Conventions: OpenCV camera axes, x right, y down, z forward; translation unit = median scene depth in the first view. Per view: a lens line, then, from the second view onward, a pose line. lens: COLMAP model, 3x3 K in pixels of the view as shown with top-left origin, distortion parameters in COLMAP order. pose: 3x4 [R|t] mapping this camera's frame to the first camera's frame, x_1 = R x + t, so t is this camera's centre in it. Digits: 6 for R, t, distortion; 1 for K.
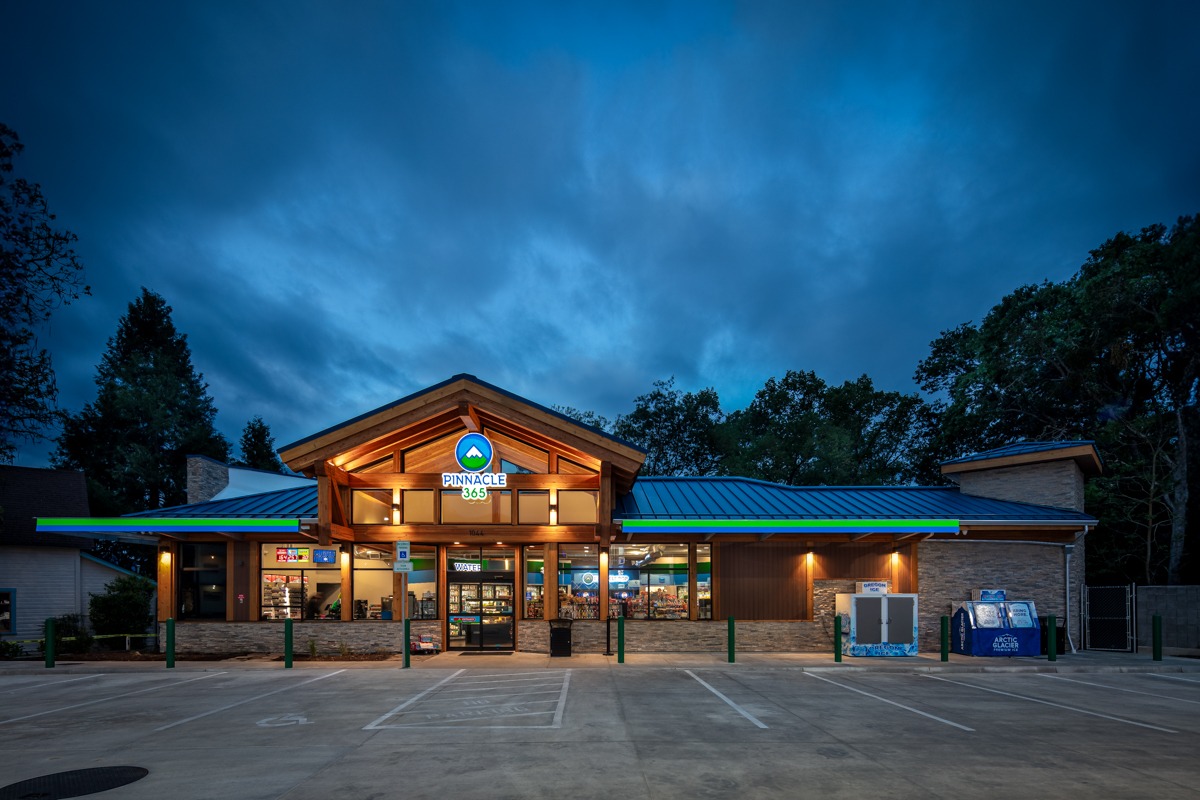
lens RADIAL K [[605.3, 0, 603.0], [0, 605.3, 484.4], [0, 0, 1]] dist [0.015733, 0.000128]
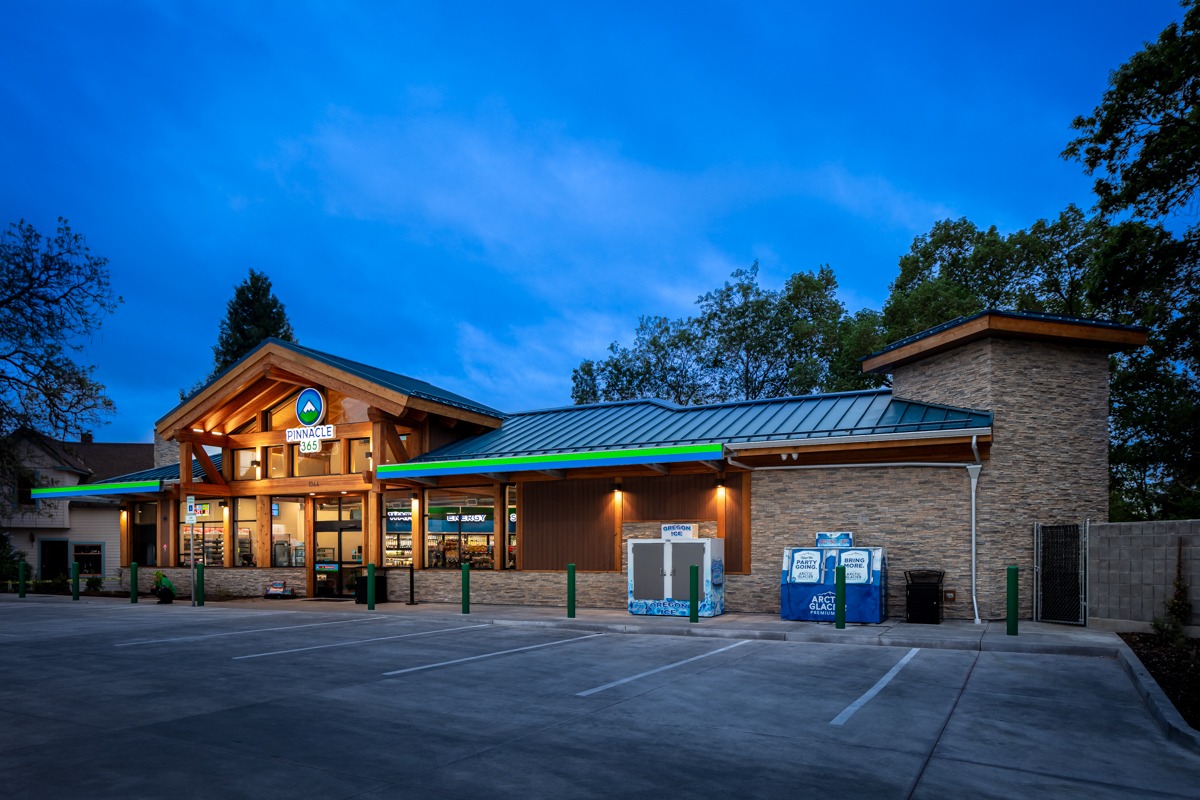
lens RADIAL K [[786.2, 0, 600.0], [0, 786.2, 400.0], [0, 0, 1]] dist [0.022231, -0.001128]
pose [[0.880548, -0.089537, -0.465422, 0.869712], [0.088148, 0.995799, -0.024800, 0.013157], [0.465687, -0.019188, 0.884741, 0.029995]]
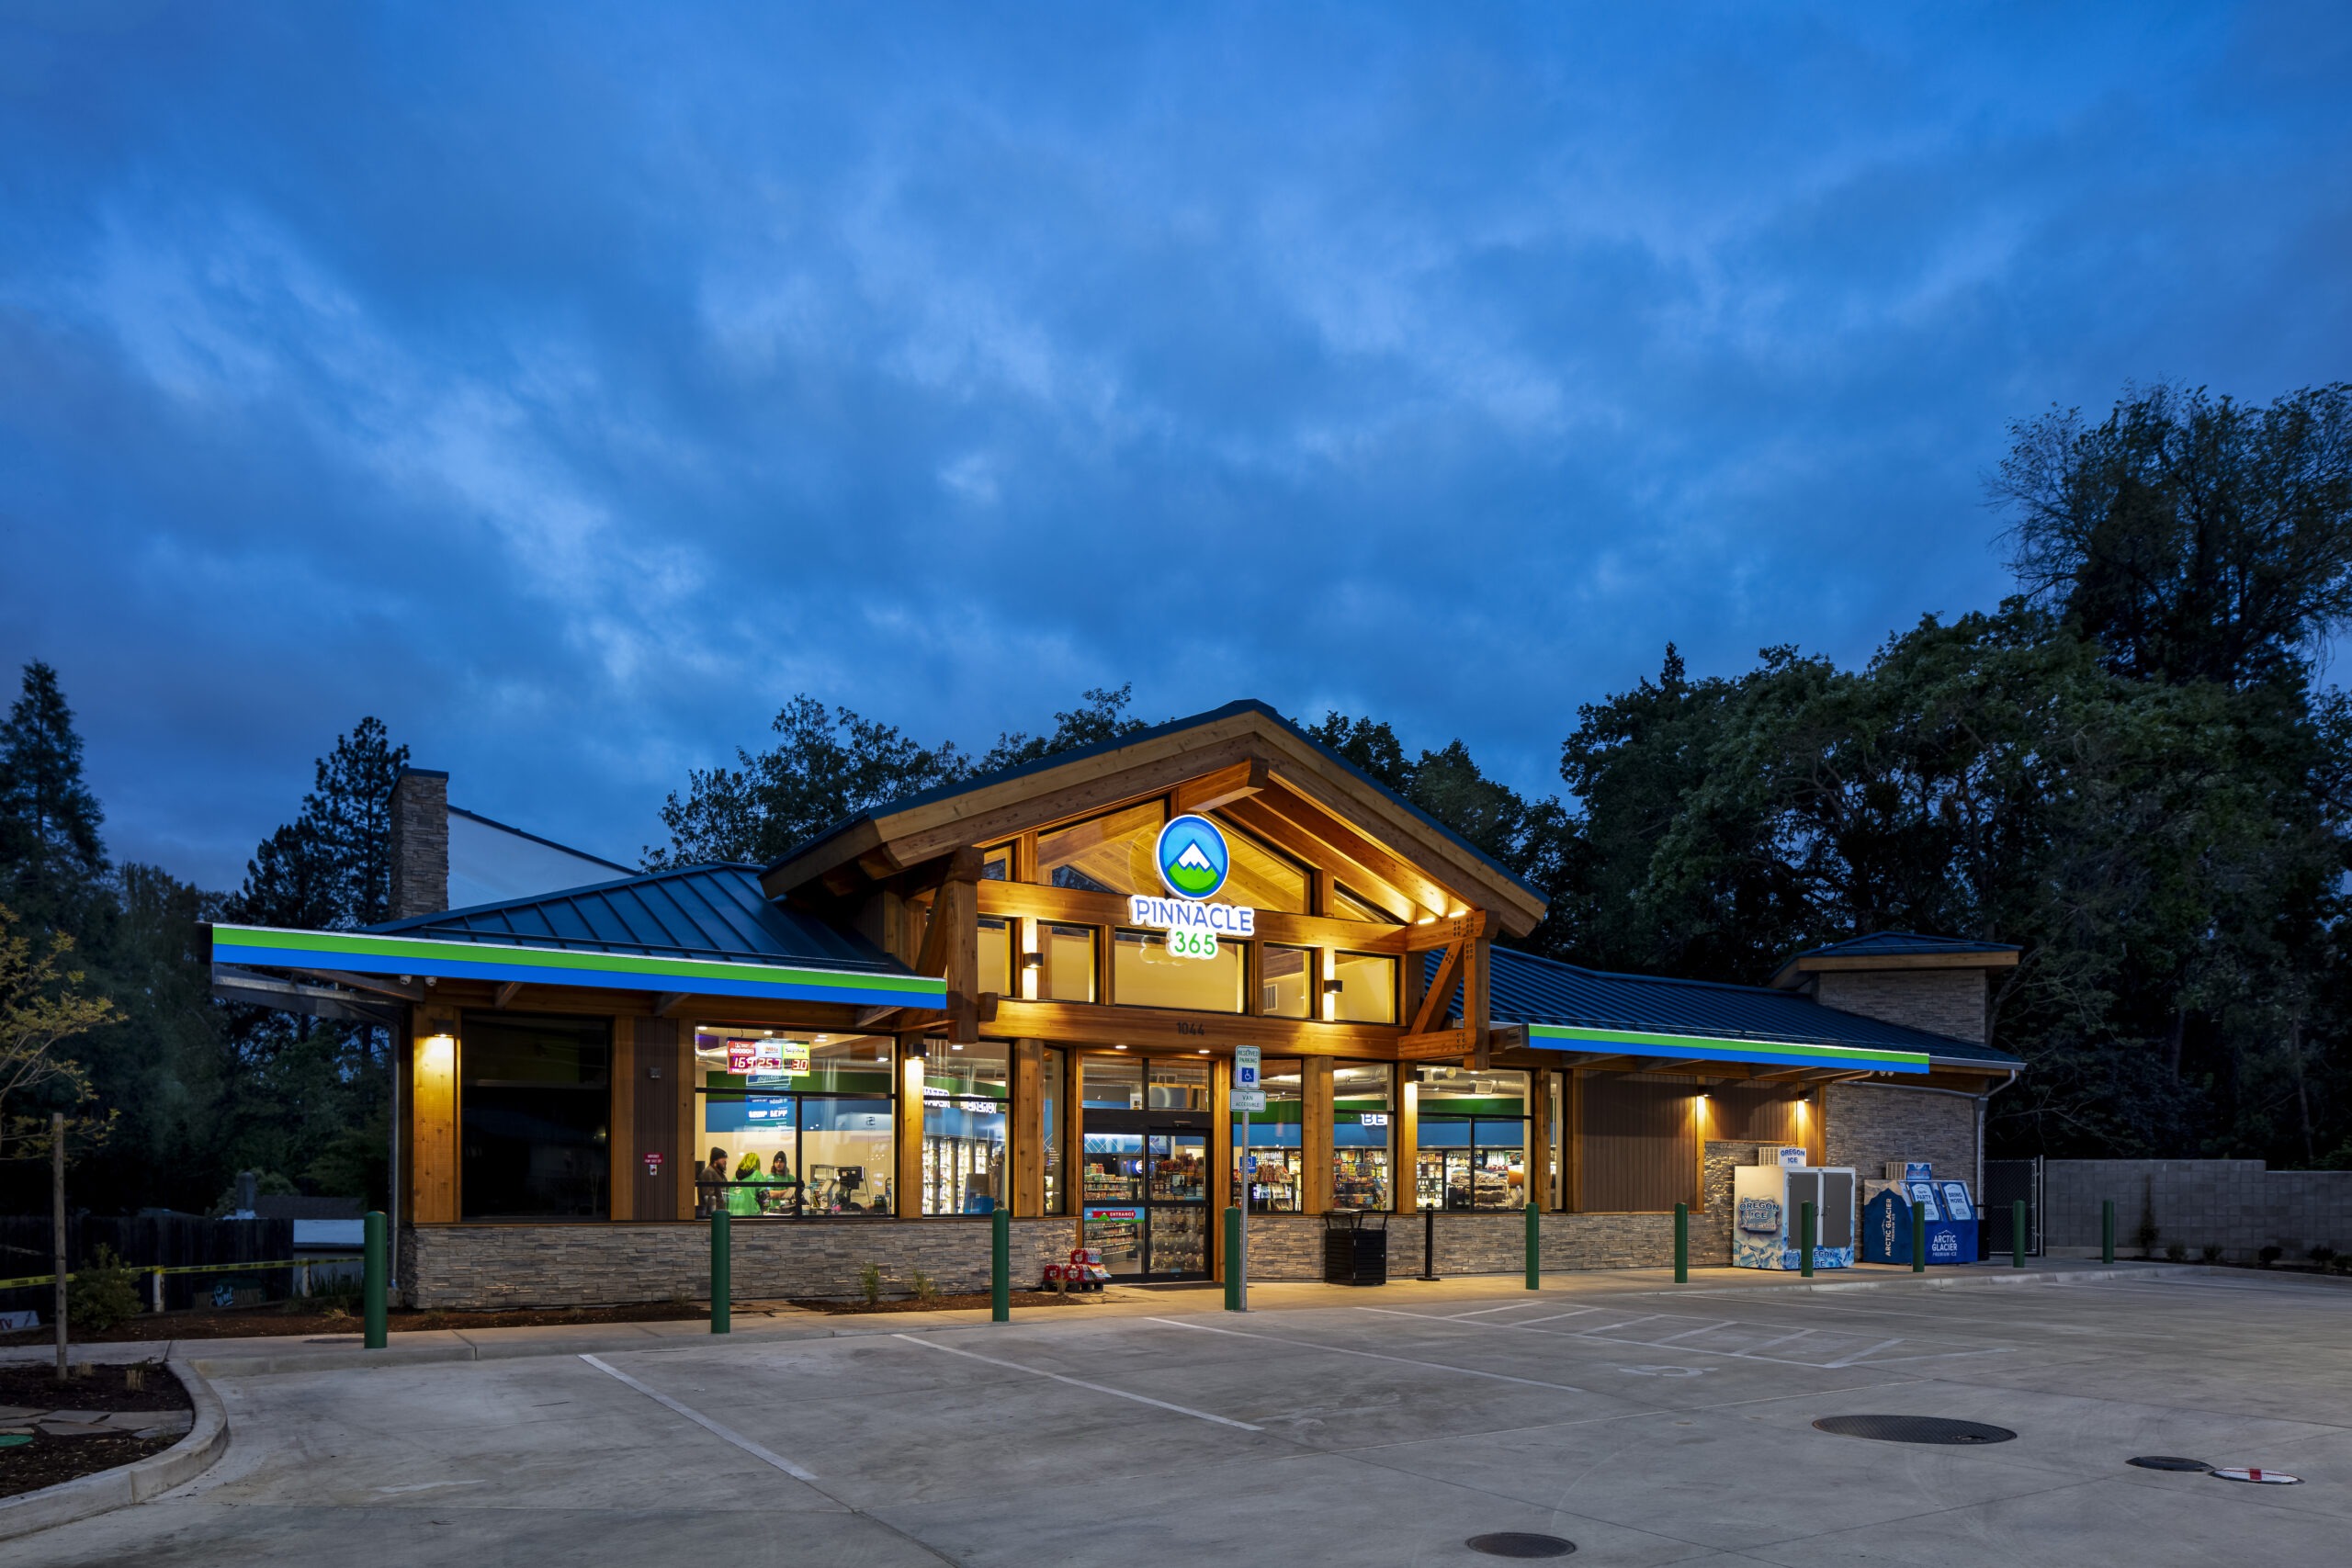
lens RADIAL K [[1500.9, 0, 1175.0], [0, 1500.9, 869.6], [0, 0, 1]] dist [0.025424, 0.001133]
pose [[0.863626, 0.105988, 0.492866, -0.804513], [-0.102193, 0.994159, -0.034721, -0.000994], [-0.493667, -0.020381, 0.869412, -0.005072]]
